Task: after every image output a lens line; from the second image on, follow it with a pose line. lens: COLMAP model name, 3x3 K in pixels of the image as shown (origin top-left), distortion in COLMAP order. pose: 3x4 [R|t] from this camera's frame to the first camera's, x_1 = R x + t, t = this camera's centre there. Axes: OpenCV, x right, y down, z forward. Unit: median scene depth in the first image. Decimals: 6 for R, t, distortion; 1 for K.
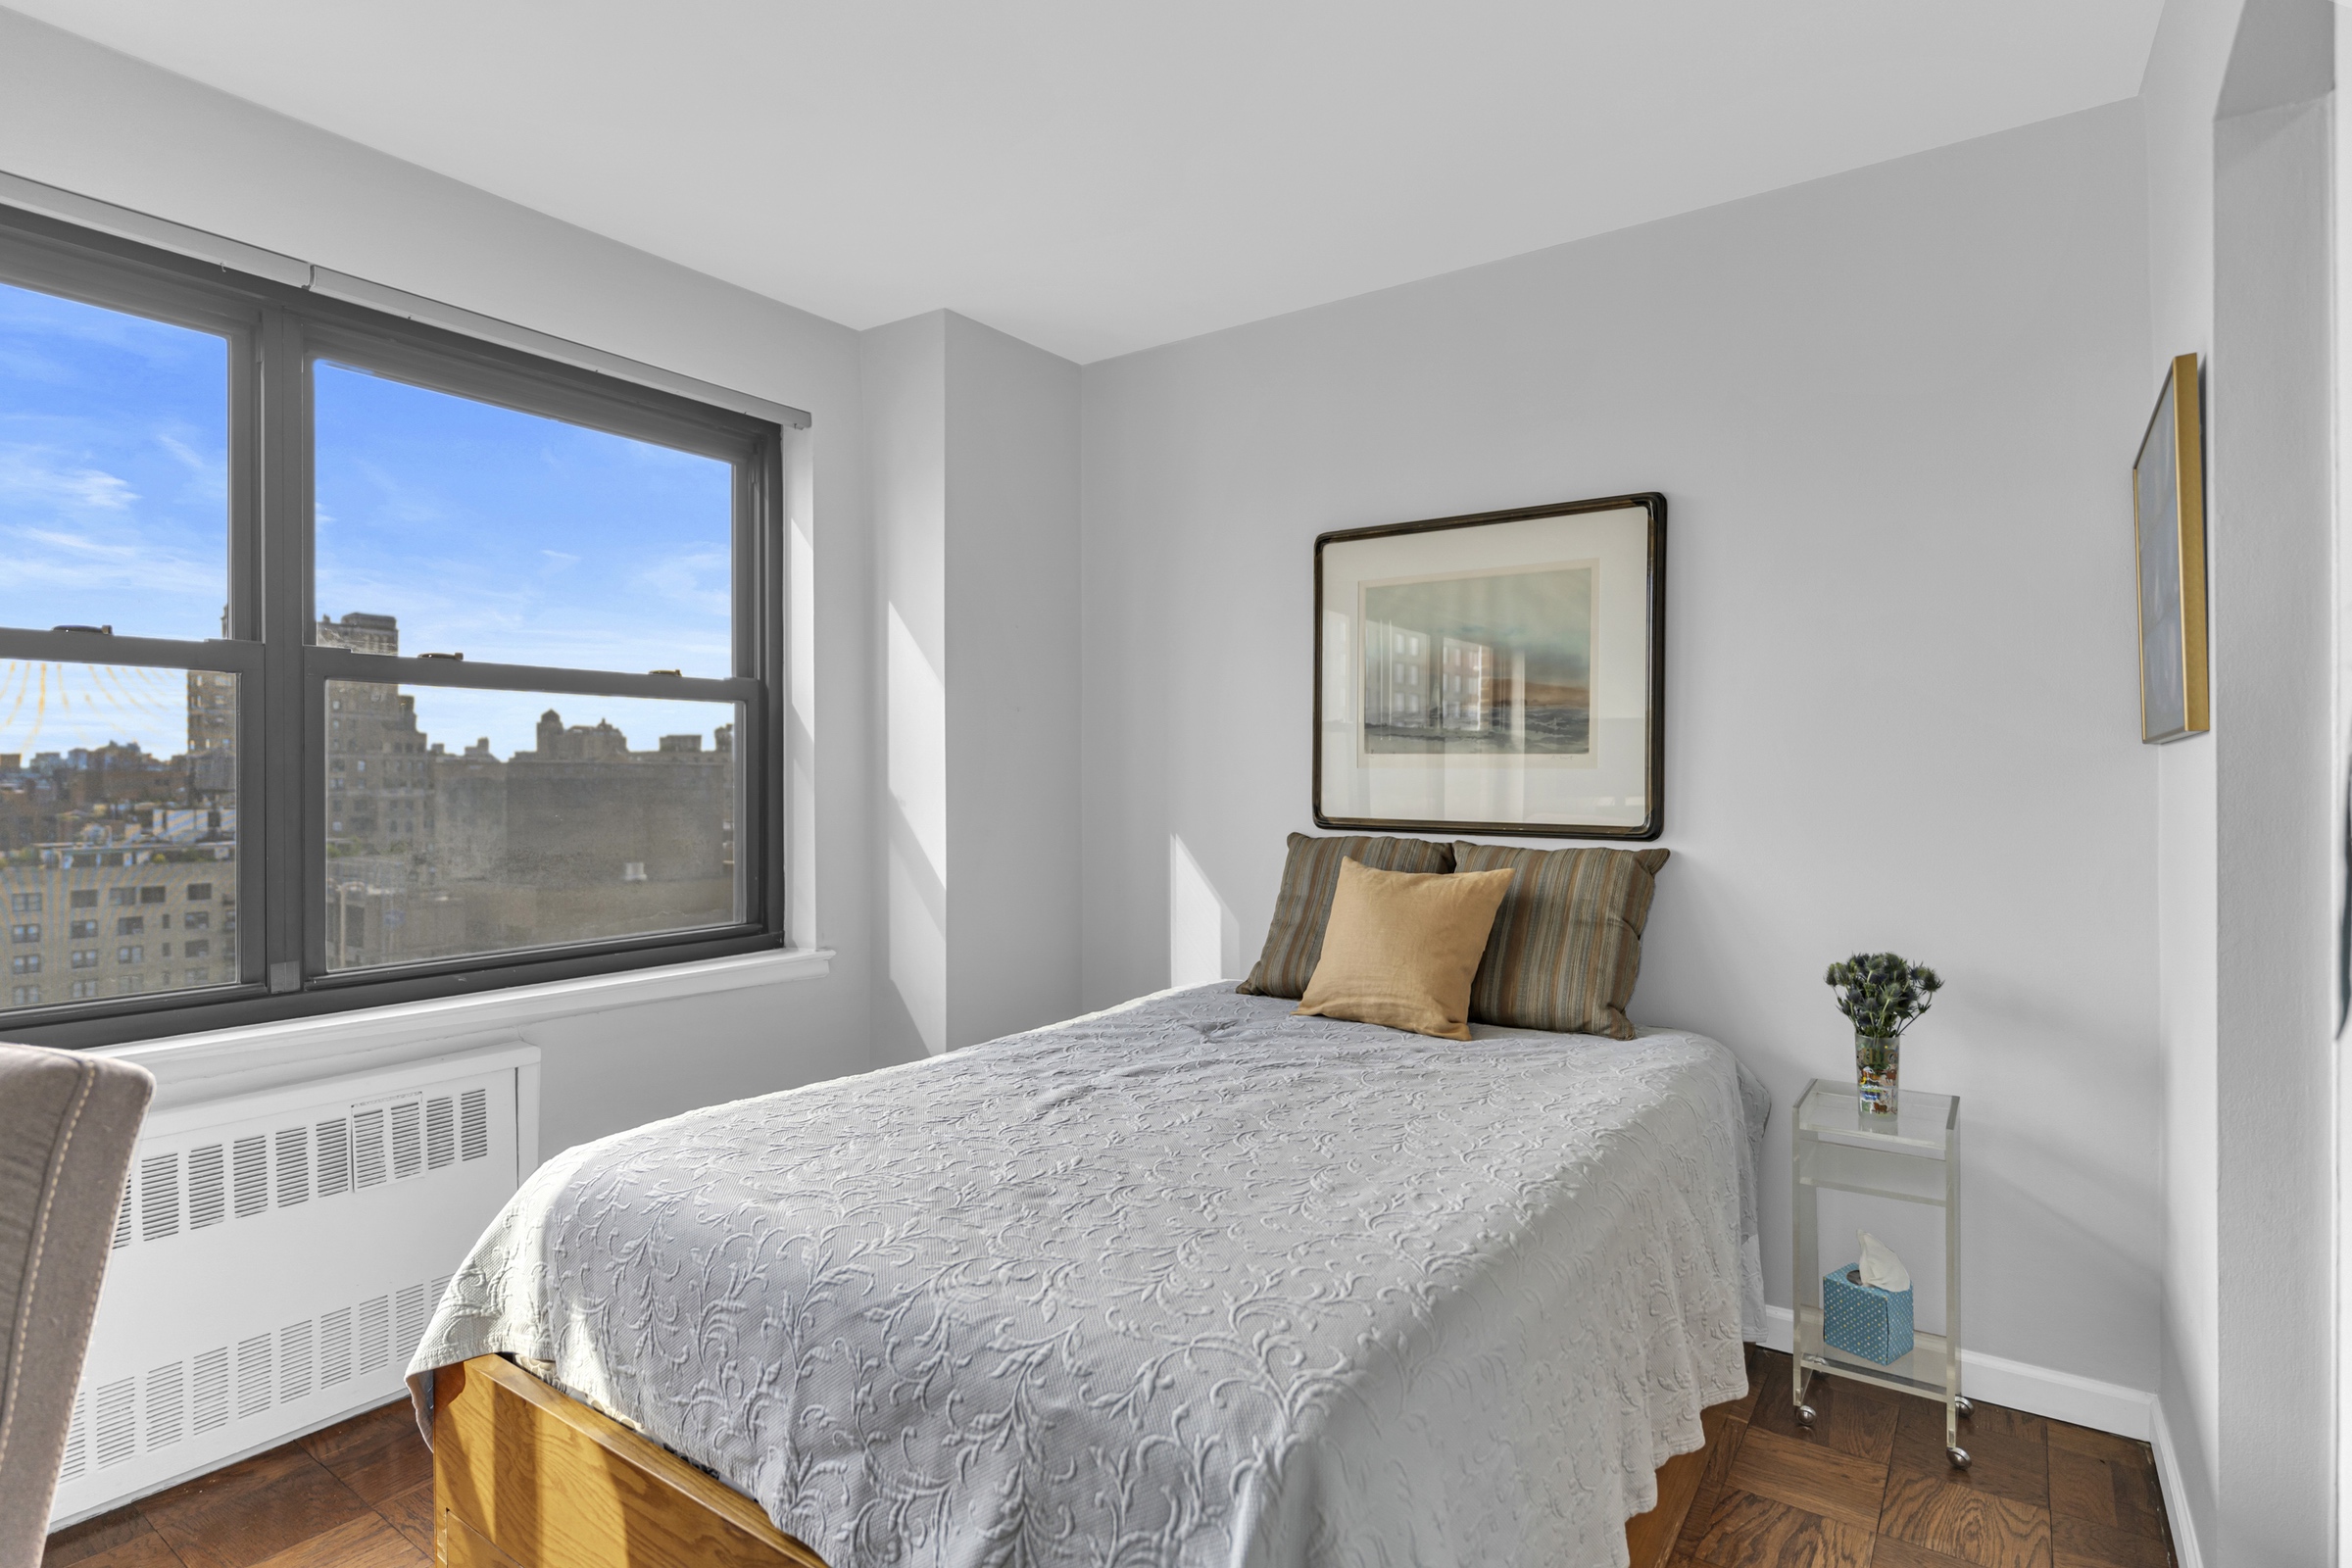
lens RADIAL K [[1198.1, 0, 1171.8], [0, 1198.1, 773.3], [0, 0, 1]] dist [-0.019175, 0.000123]
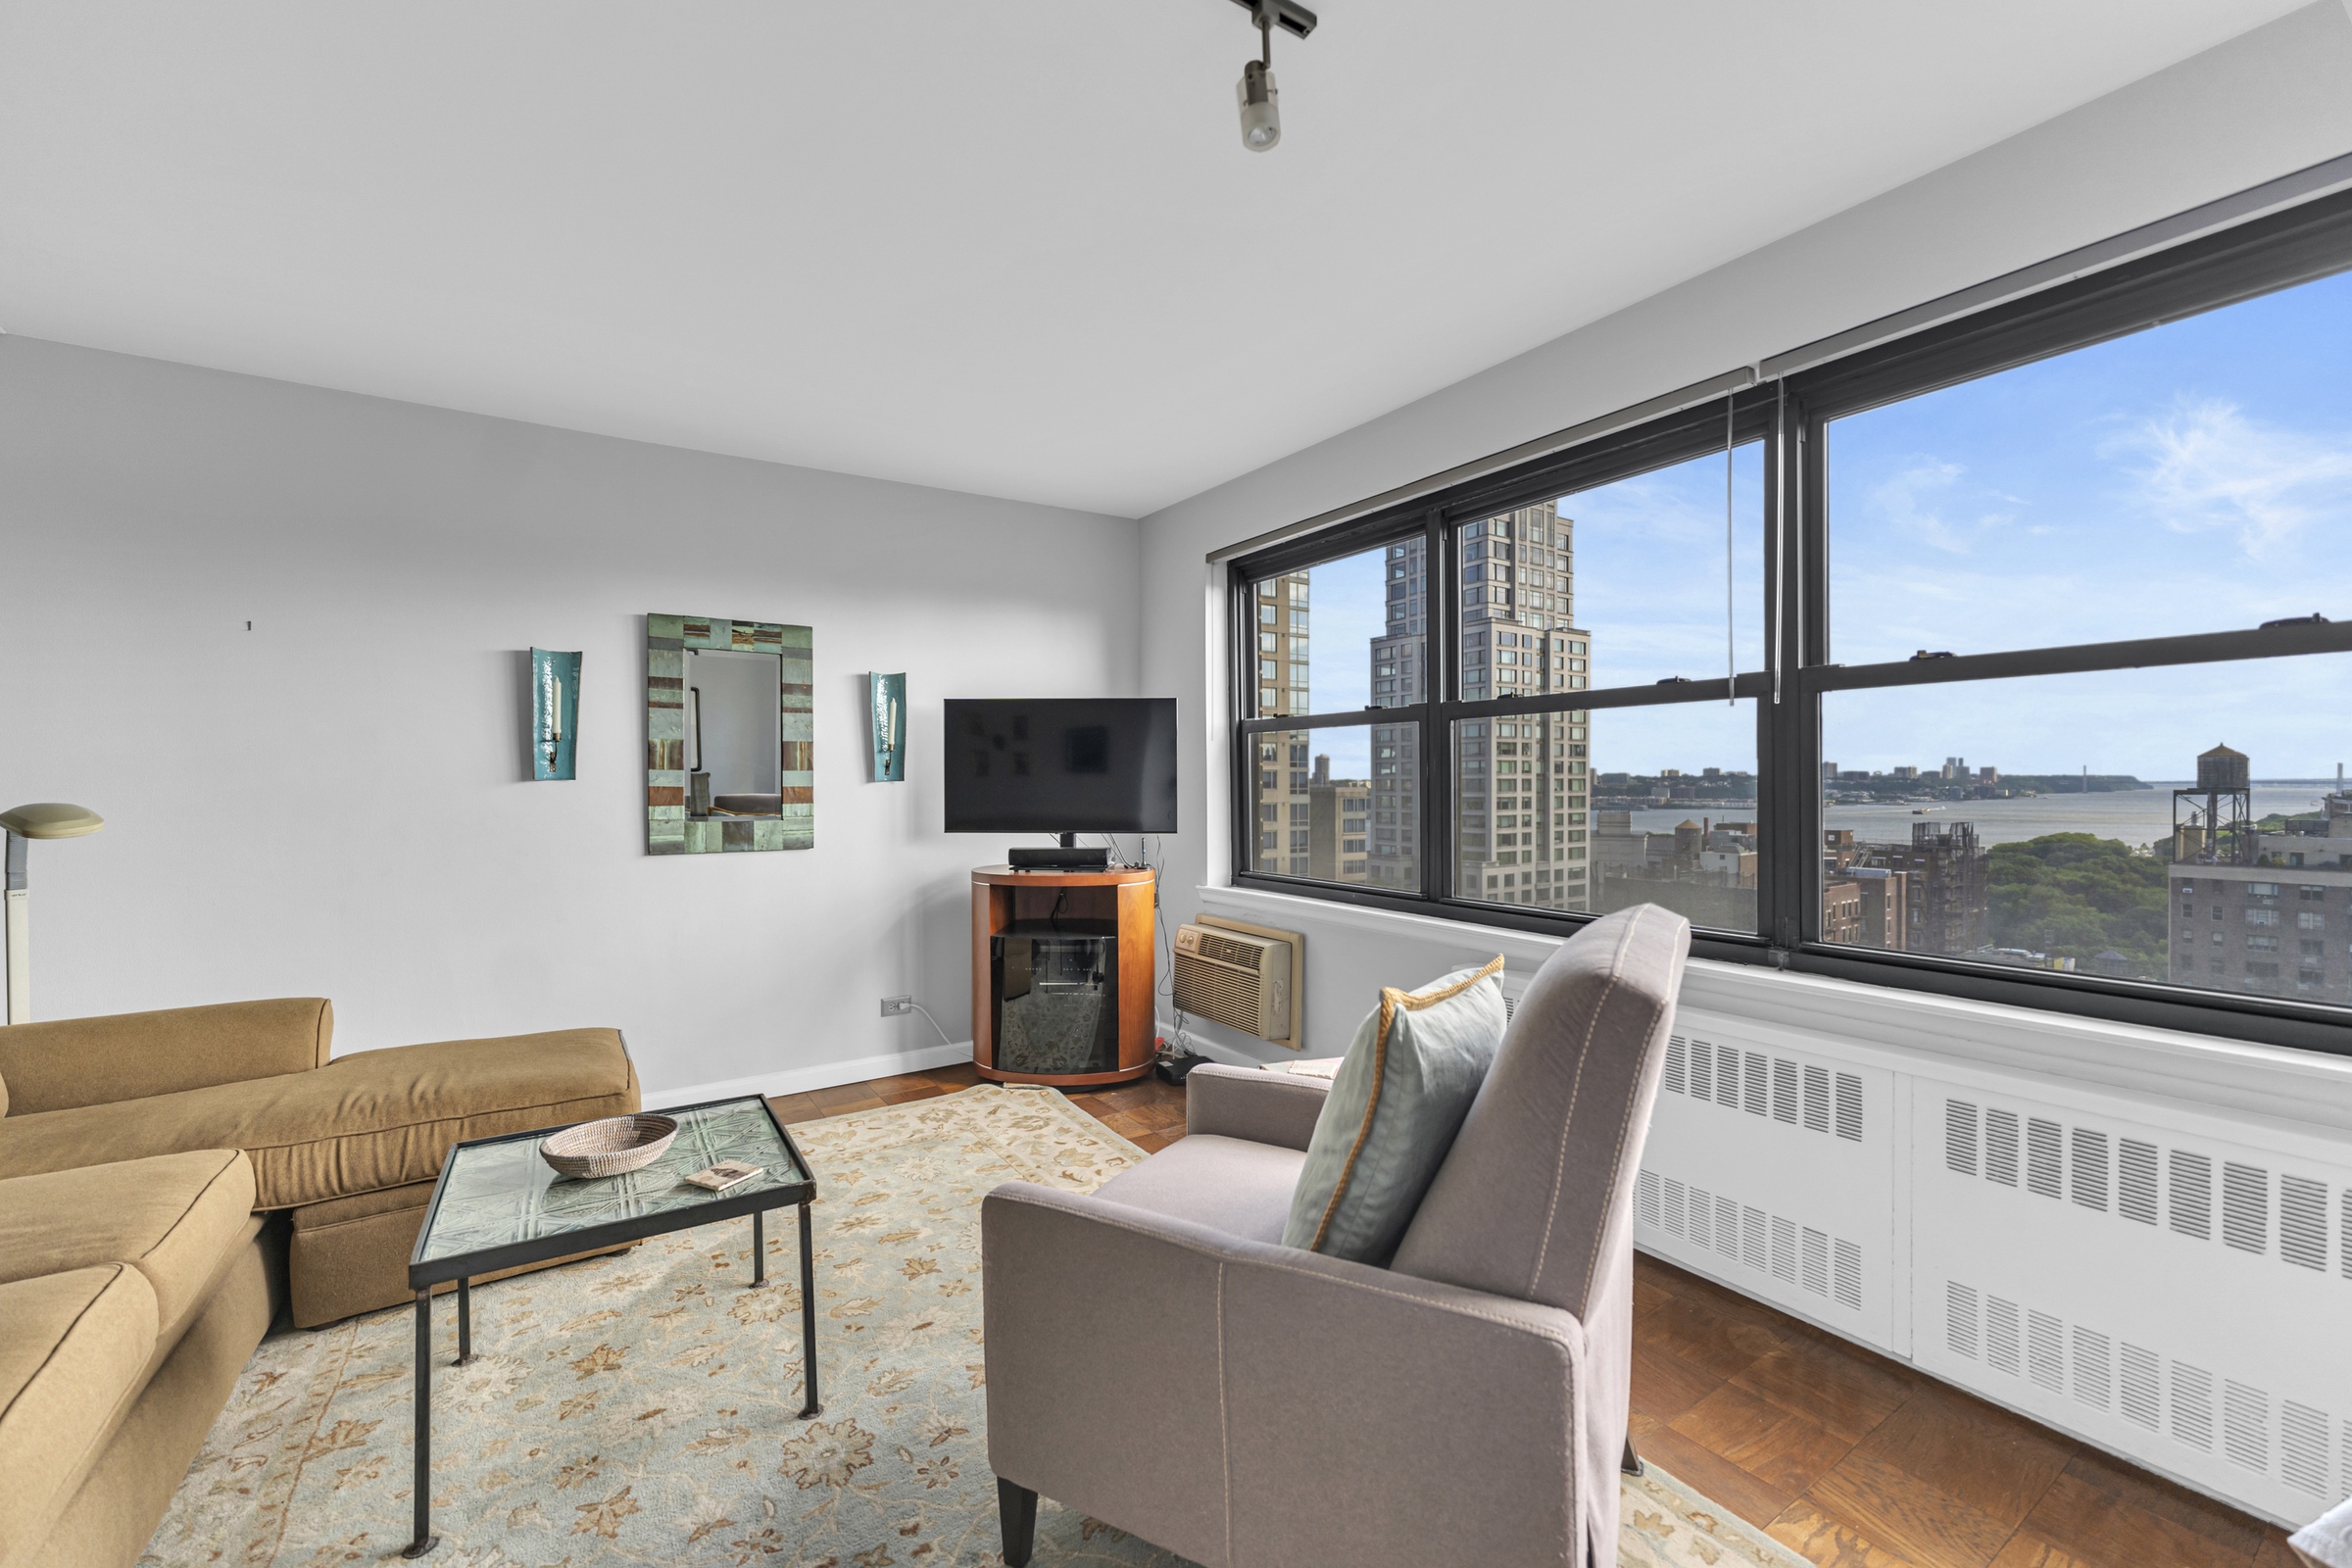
lens RADIAL K [[1018.9, 0, 1225.7], [0, 1018.9, 796.1], [0, 0, 1]] dist [-0.001384, 0.000922]
pose [[-0.361938, 0.021358, -0.931957, 0.495213], [0.008068, 0.999772, 0.019779, -0.005495], [0.932167, -0.000360, -0.362028, 0.913221]]
